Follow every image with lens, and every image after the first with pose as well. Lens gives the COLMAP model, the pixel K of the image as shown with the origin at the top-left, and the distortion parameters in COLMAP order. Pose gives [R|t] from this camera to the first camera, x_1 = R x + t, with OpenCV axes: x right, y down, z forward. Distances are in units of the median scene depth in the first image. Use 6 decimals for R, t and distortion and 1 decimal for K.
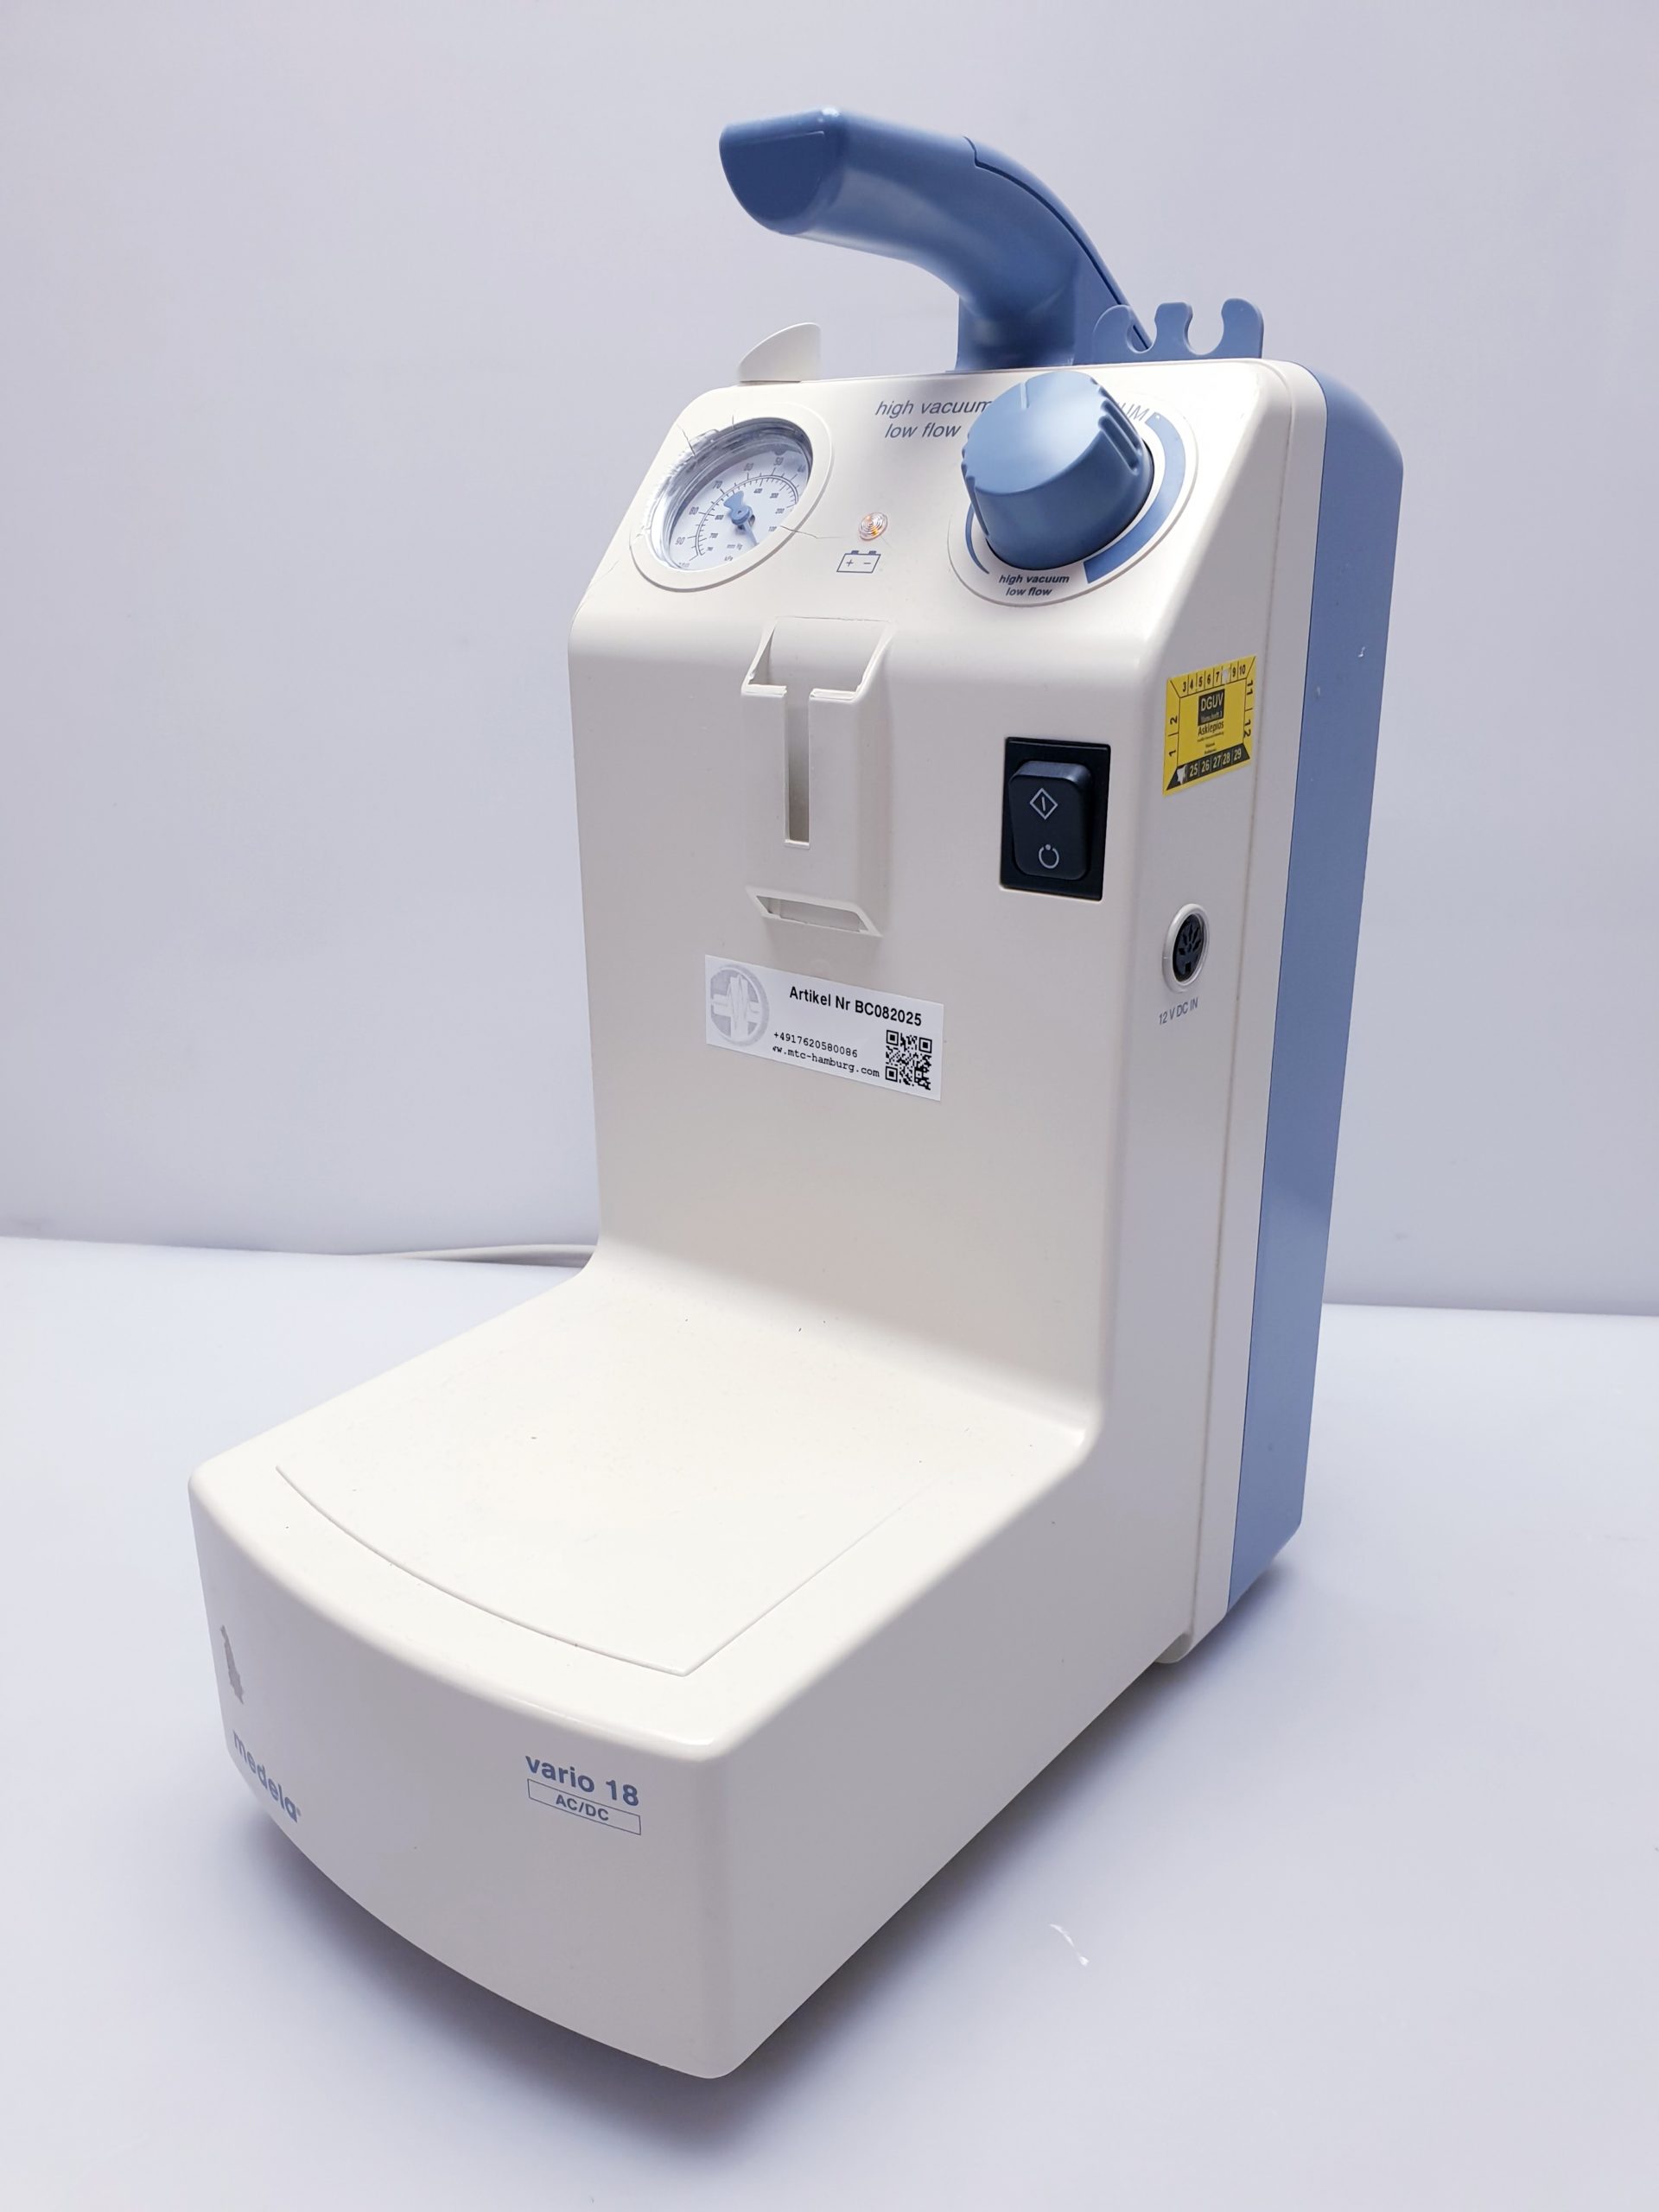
lens RADIAL K [[1743.6, 0, 833.5], [0, 1743.6, 1127.5], [0, 0, 1]] dist [0.034689, -0.000458]
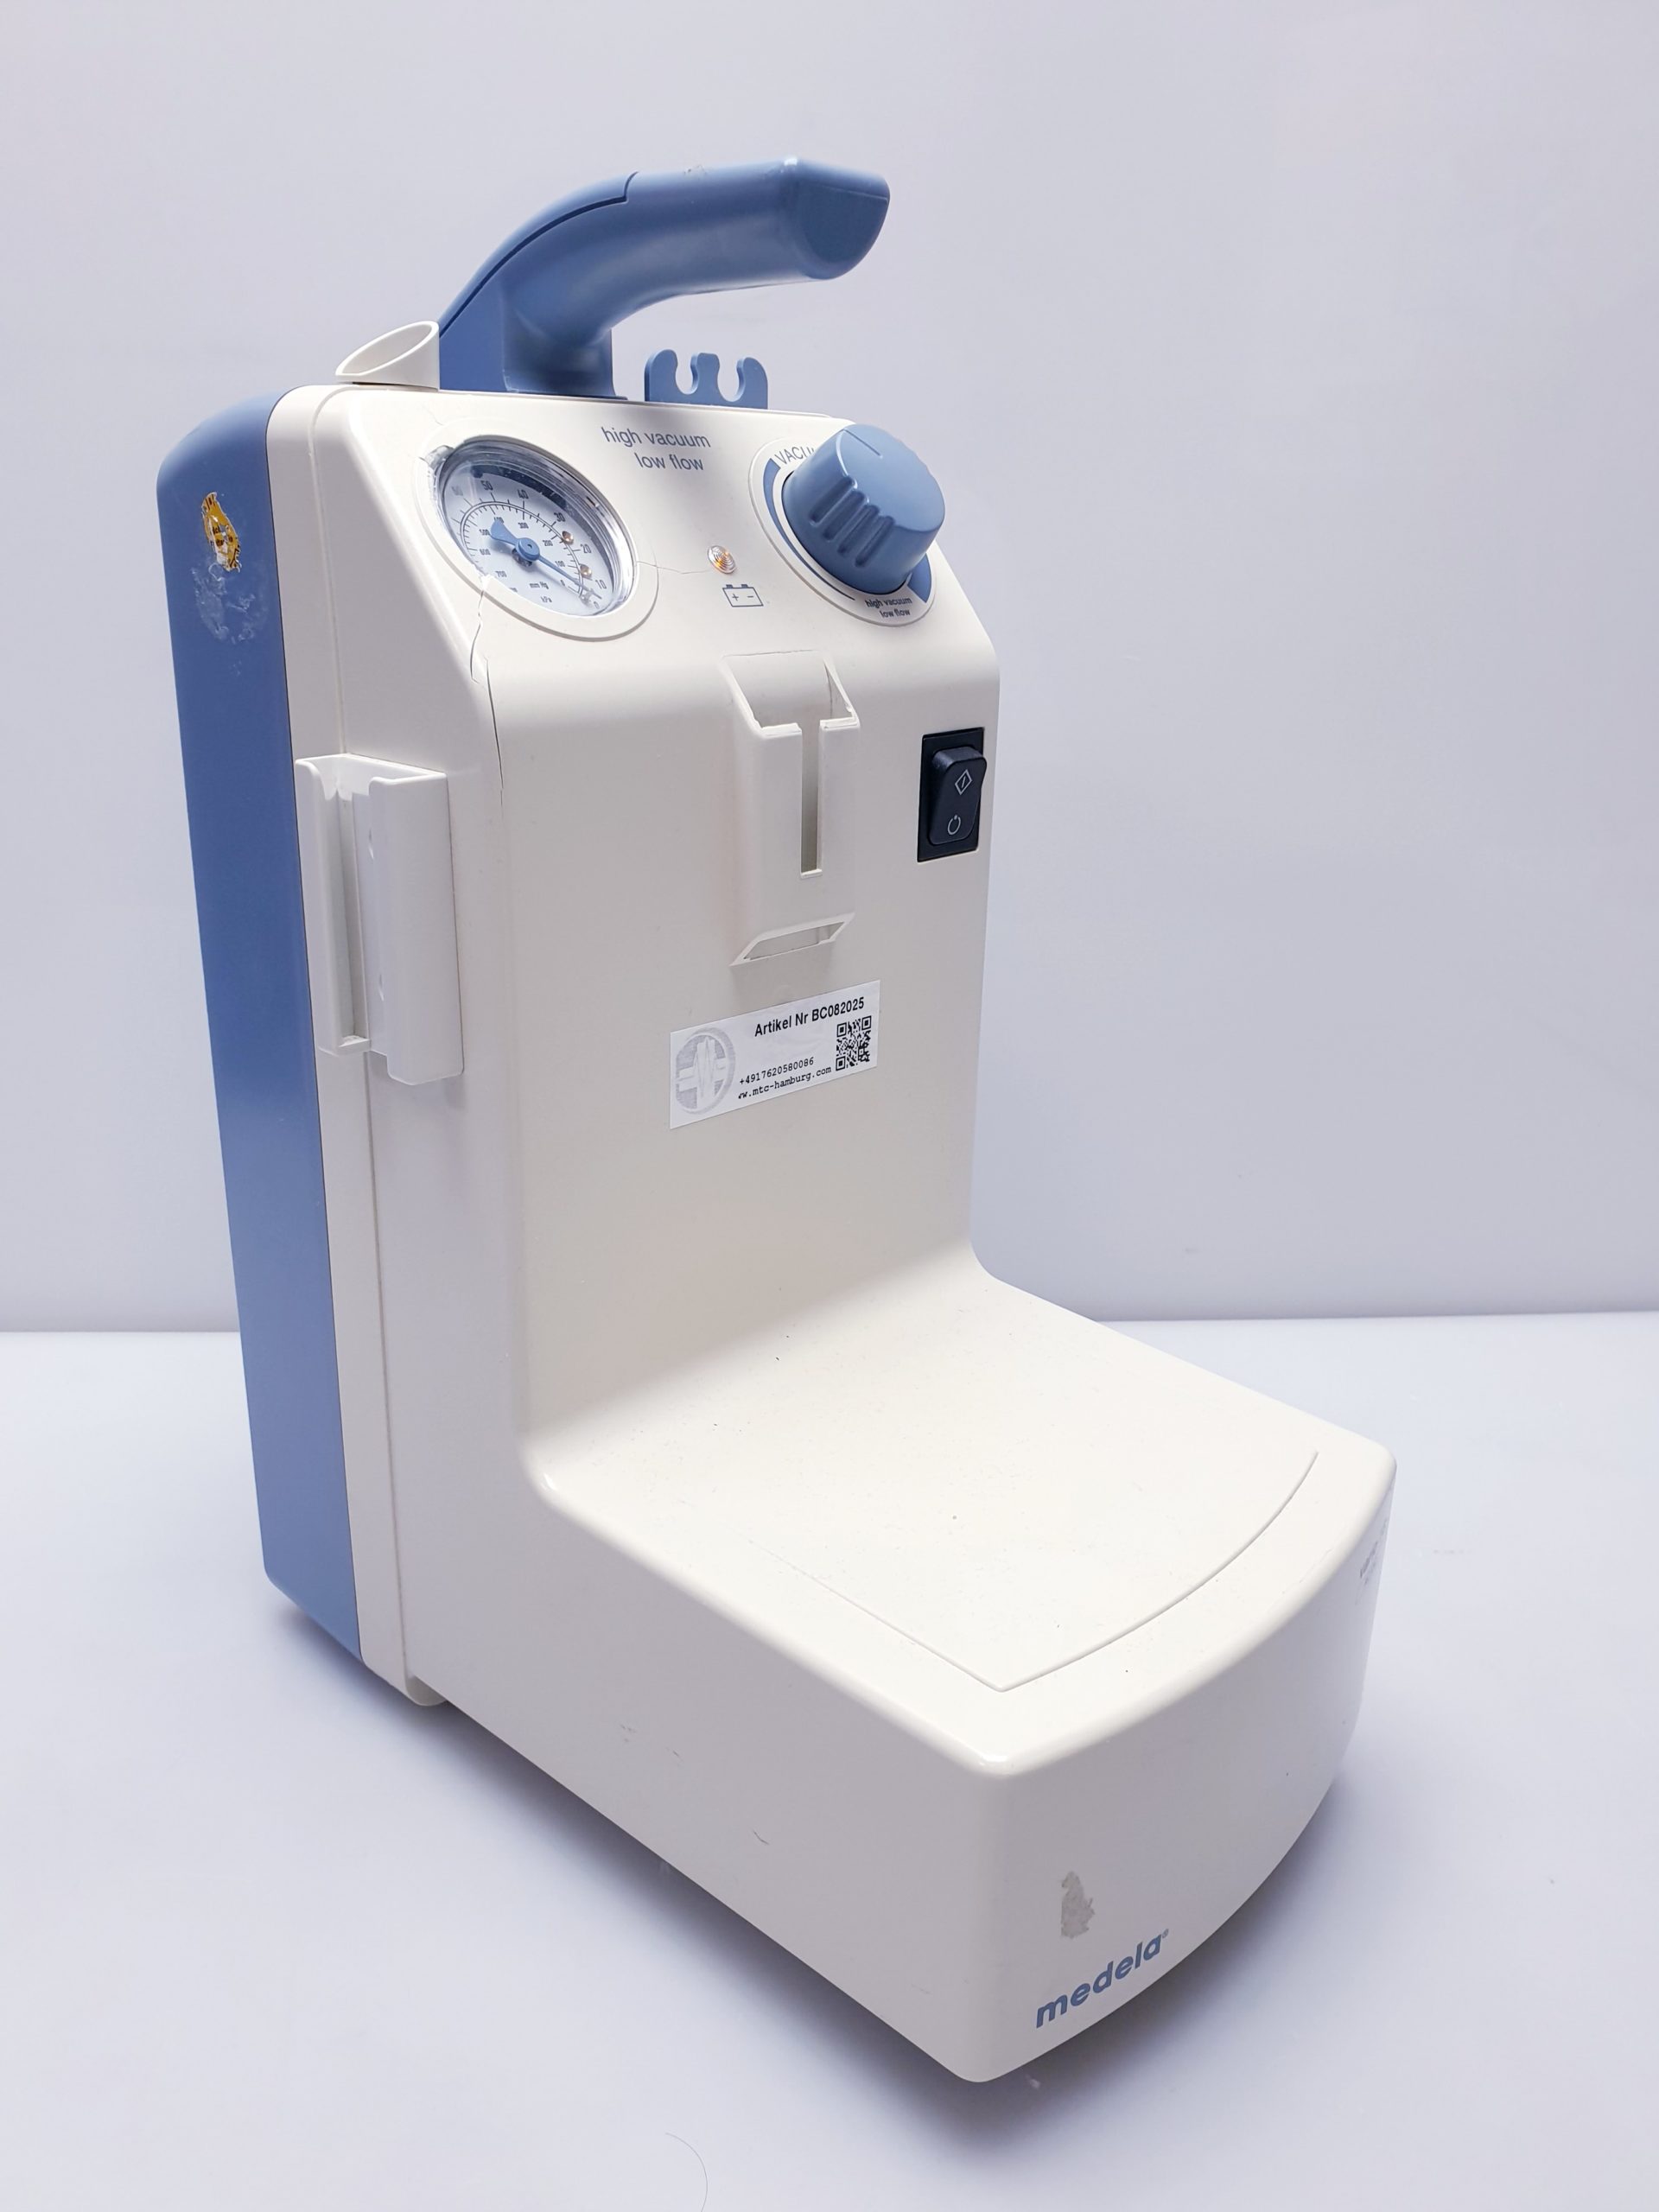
lens RADIAL K [[1743.6, 0, 815.7], [0, 1743.6, 1116.5], [0, 0, 1]] dist [0.034689, -0.000458]
pose [[0.103422, -0.335033, 0.936513, -1.005002], [0.307472, 0.906214, 0.290238, -0.323732], [-0.945920, 0.257934, 0.196736, 0.821571]]
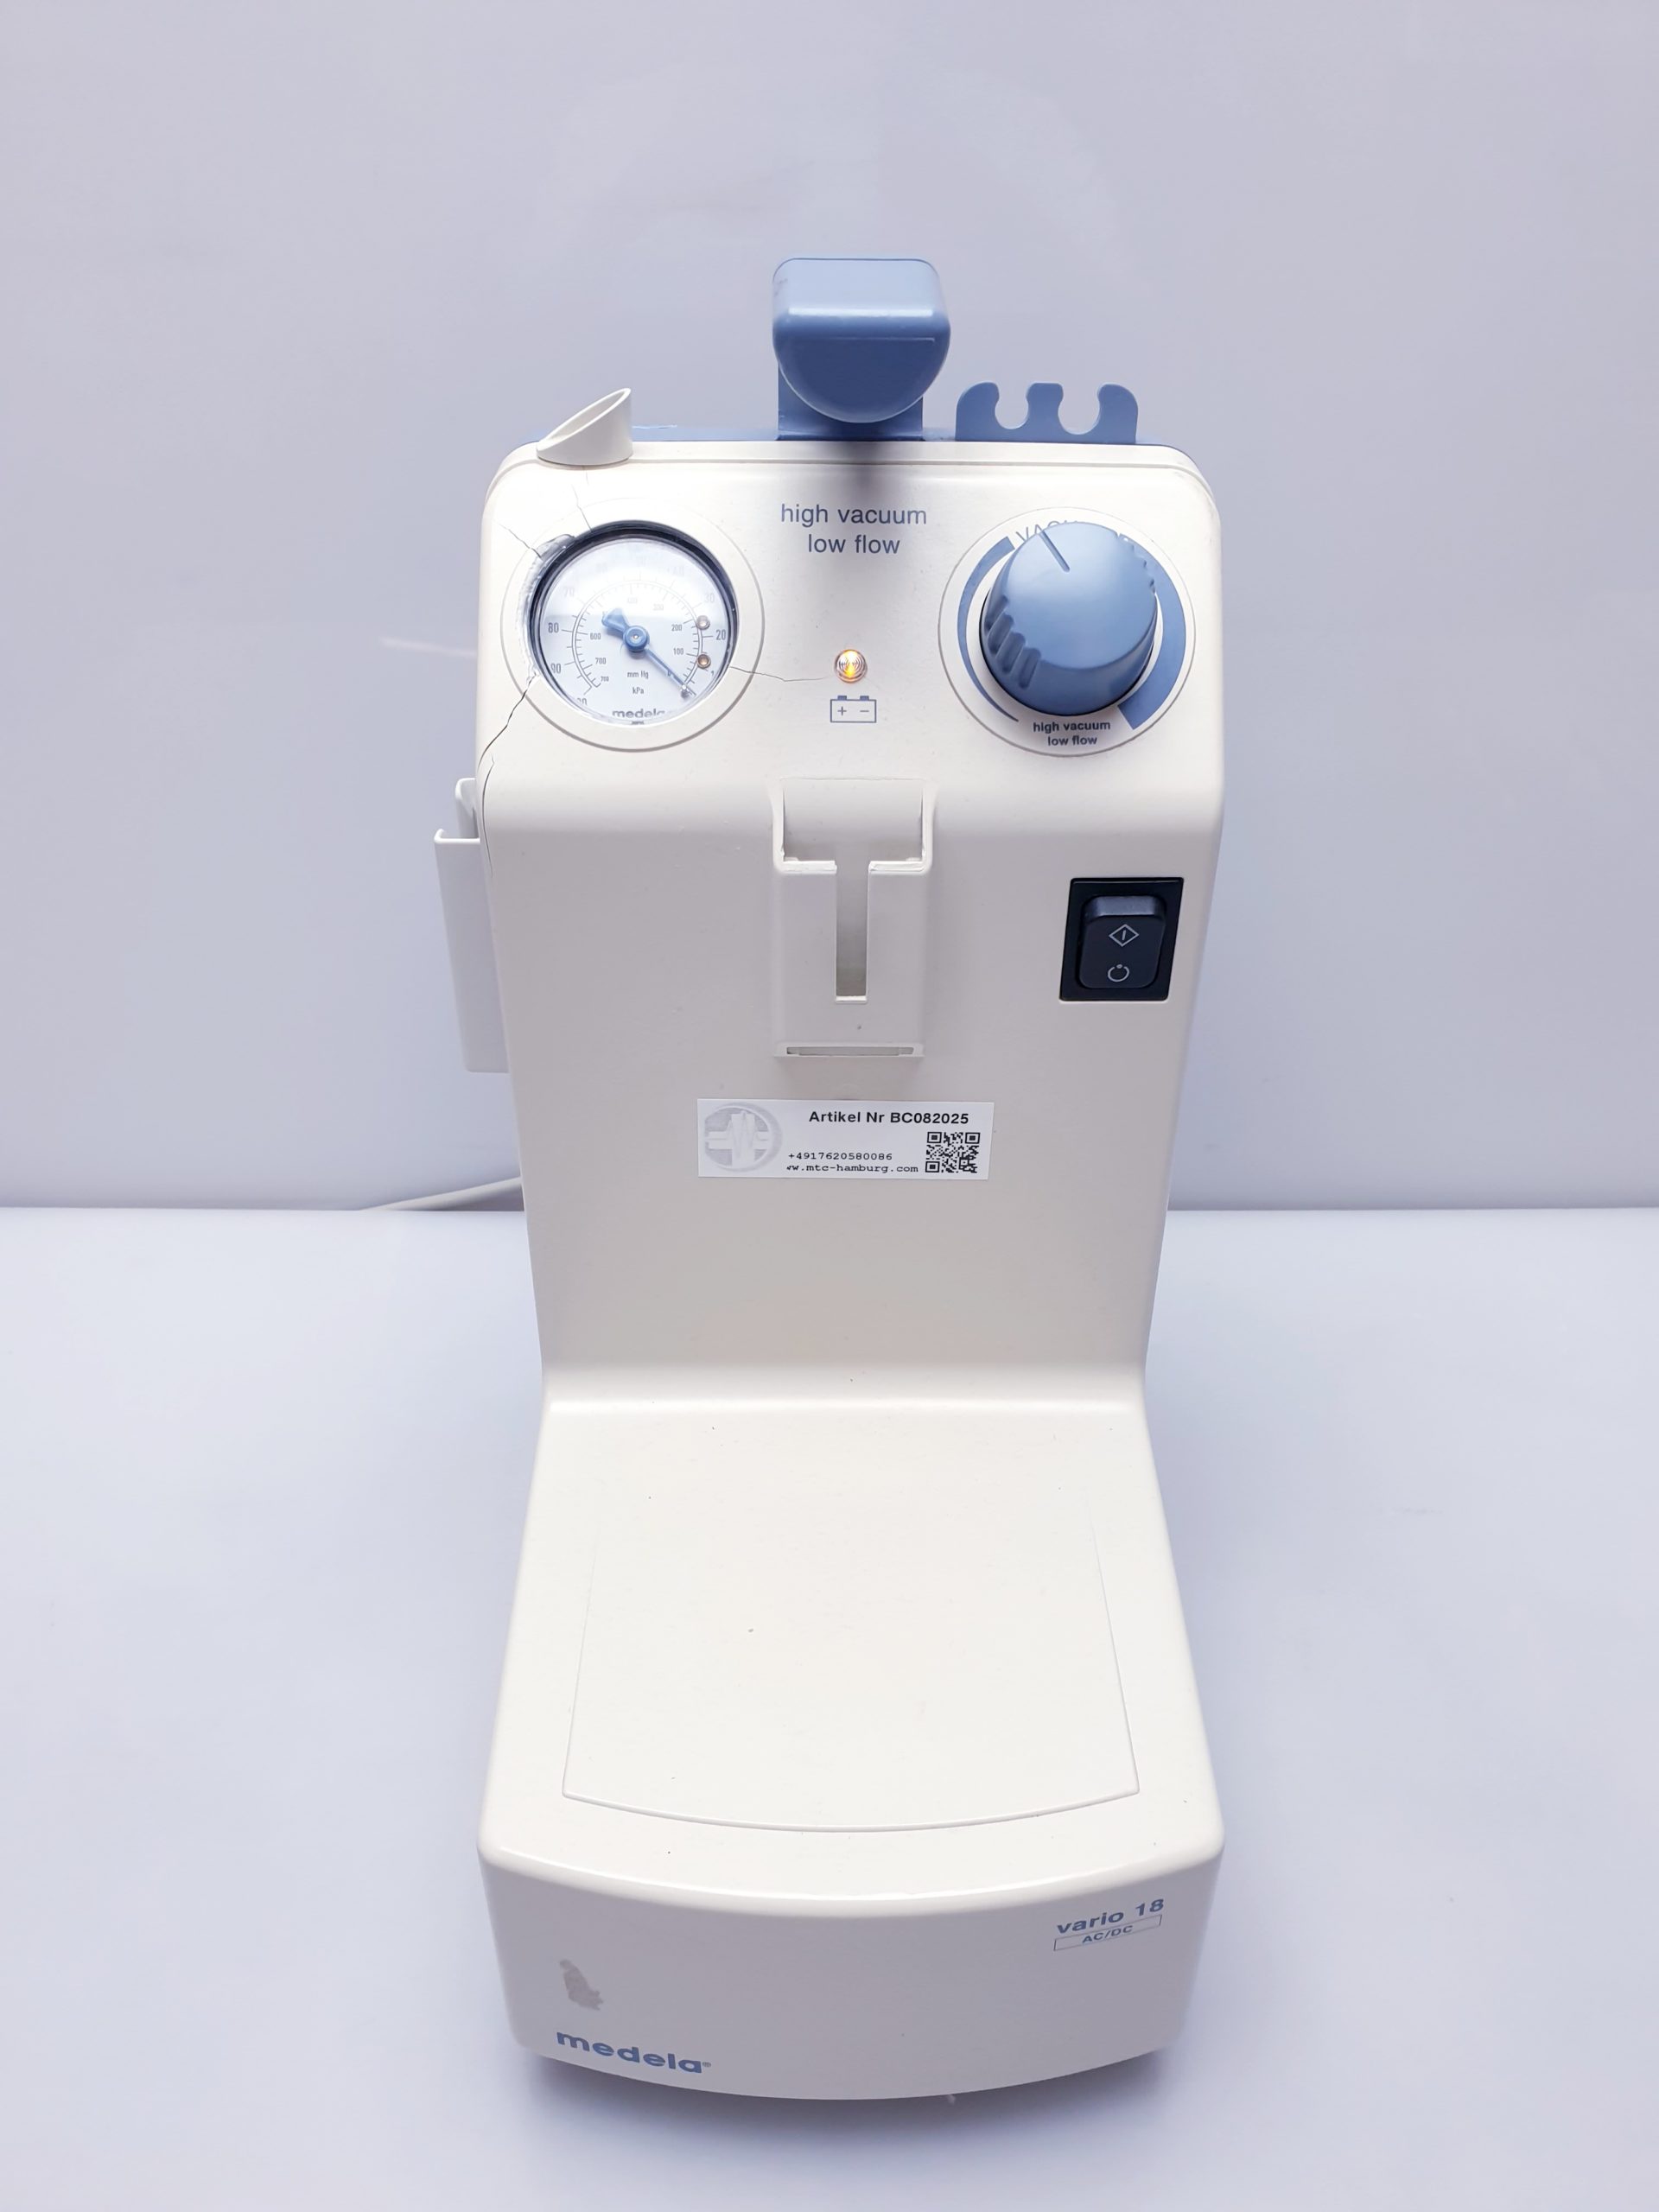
lens RADIAL K [[1743.6, 0, 829.7], [0, 1743.6, 1094.5], [0, 0, 1]] dist [0.034689, -0.000458]
pose [[0.786708, -0.341611, 0.514191, -0.552081], [0.193949, 0.927532, 0.319480, -0.427100], [-0.586067, -0.151611, 0.795952, 0.203792]]
